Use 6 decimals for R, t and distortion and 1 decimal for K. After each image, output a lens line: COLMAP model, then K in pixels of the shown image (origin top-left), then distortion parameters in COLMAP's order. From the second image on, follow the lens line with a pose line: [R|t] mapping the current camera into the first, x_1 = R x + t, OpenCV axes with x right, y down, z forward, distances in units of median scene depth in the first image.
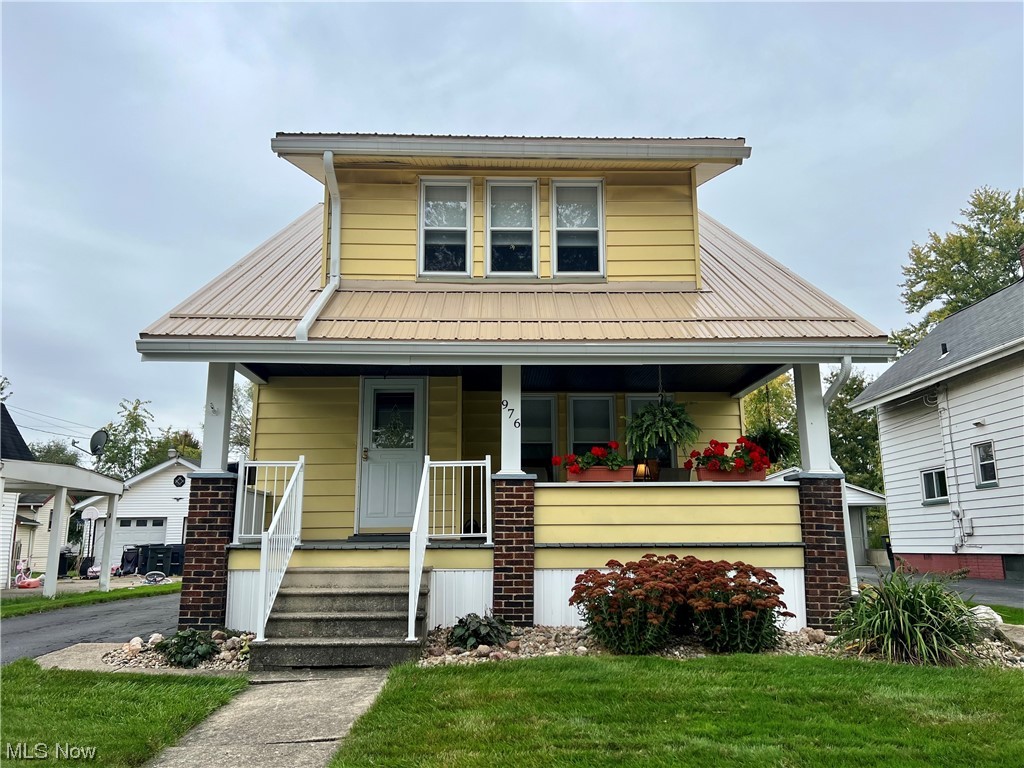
lens RADIAL K [[780.7, 0, 508.3], [0, 780.7, 387.6], [0, 0, 1]] dist [0.007838, -0.002366]
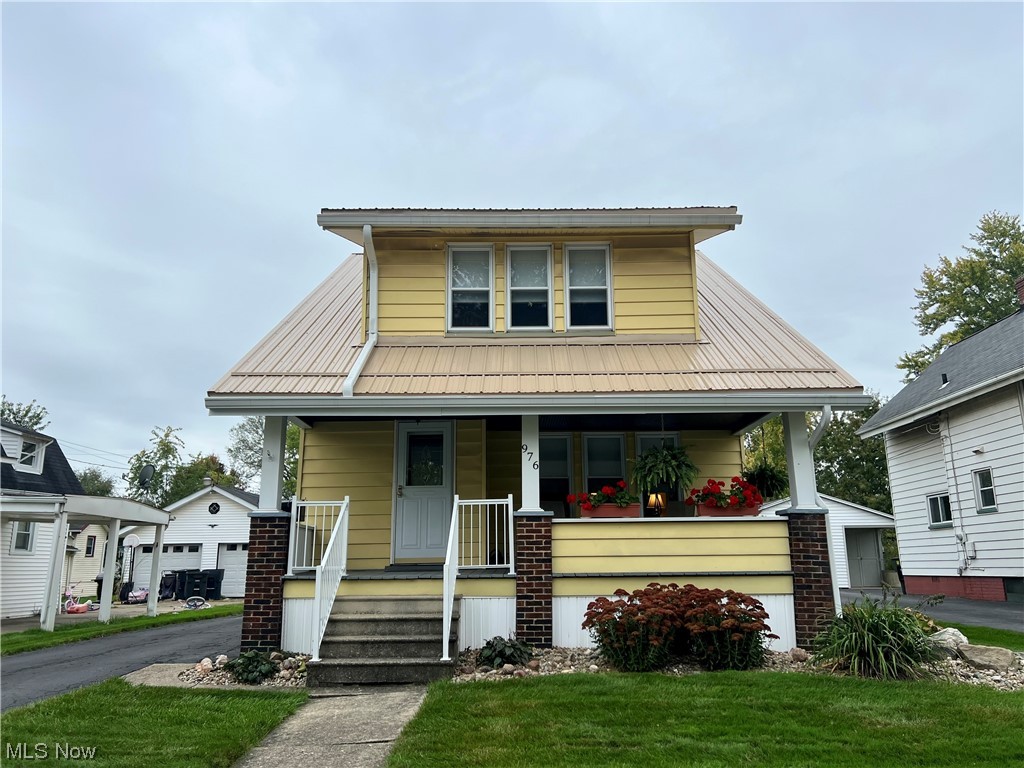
lens RADIAL K [[763.7, 0, 512.0], [0, 763.7, 384.0], [0, 0, 1]] dist [0.008678, -0.001323]
pose [[0.999716, -0.010338, -0.021491, 0.001806], [0.009543, 0.999278, -0.036775, -0.032946], [0.021856, 0.036560, 0.999092, -0.111971]]
